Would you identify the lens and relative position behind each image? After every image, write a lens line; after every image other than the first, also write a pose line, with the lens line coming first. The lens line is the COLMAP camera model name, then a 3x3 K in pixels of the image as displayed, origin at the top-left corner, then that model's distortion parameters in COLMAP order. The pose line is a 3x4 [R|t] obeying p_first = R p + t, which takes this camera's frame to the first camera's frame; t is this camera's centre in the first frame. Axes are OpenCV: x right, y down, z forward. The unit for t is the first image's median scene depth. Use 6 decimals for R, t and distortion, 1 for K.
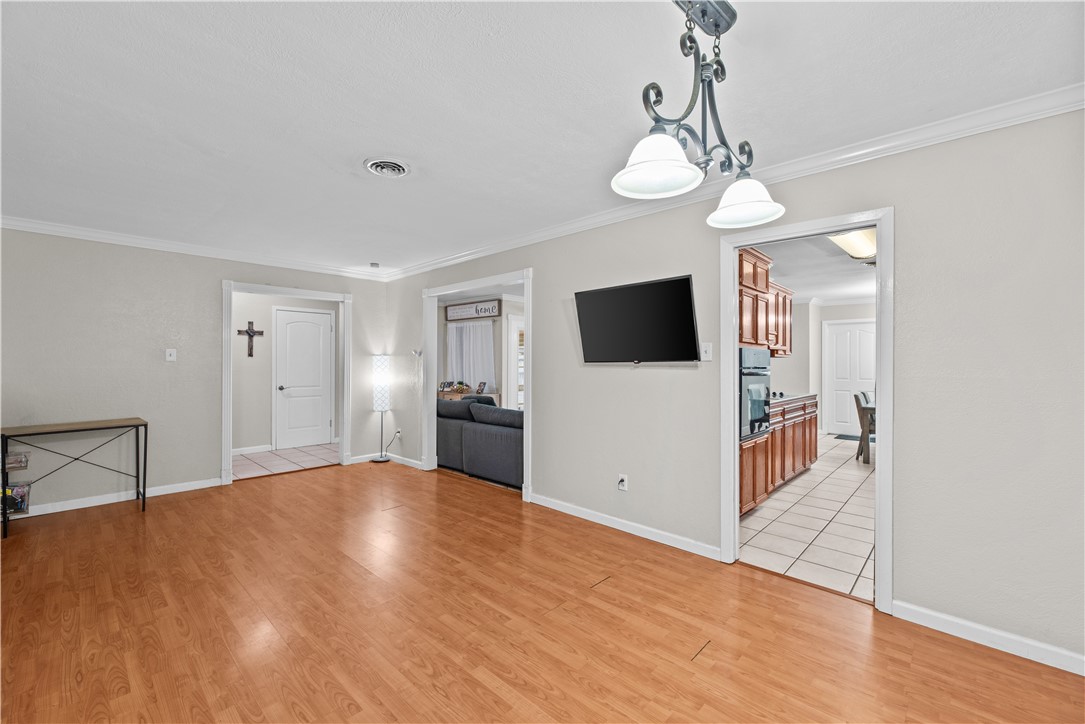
lens RADIAL K [[453.9, 0, 540.1], [0, 453.9, 363.4], [0, 0, 1]] dist [0.004087, -0.002456]
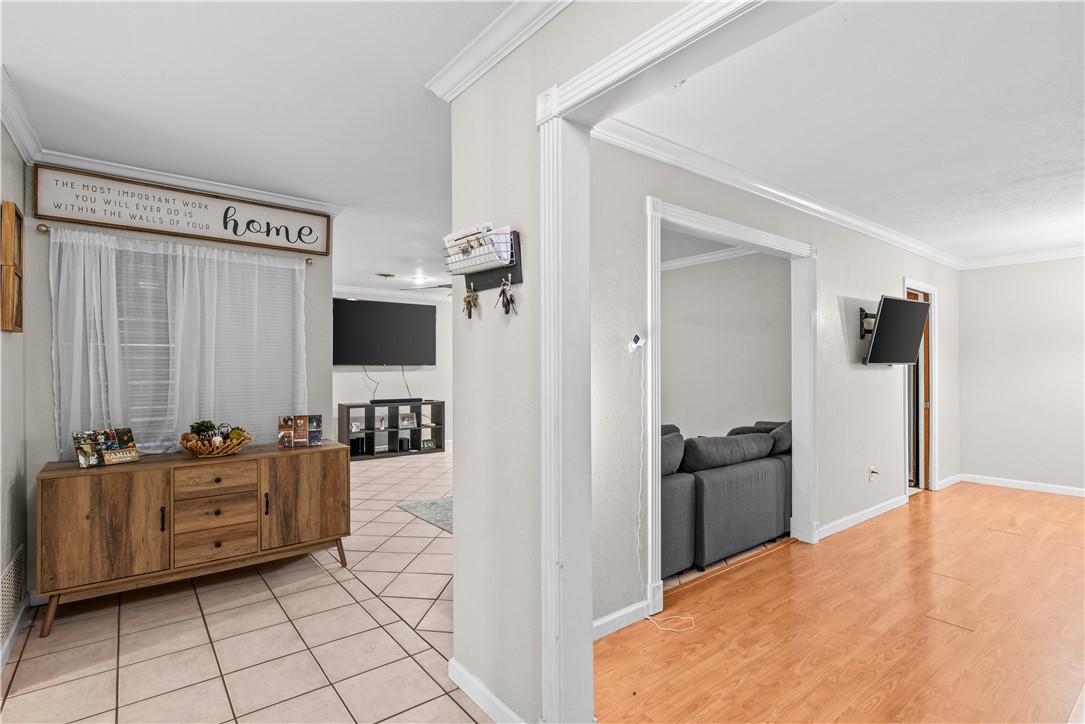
lens RADIAL K [[529.1, 0, 536.2], [0, 529.1, 366.9], [0, 0, 1]] dist [-0.004214, 0.000093]
pose [[0.149758, -0.006932, 0.988698, -0.537101], [0.003365, 0.999973, 0.006501, -0.002730], [-0.988717, 0.002353, 0.149778, 0.721677]]
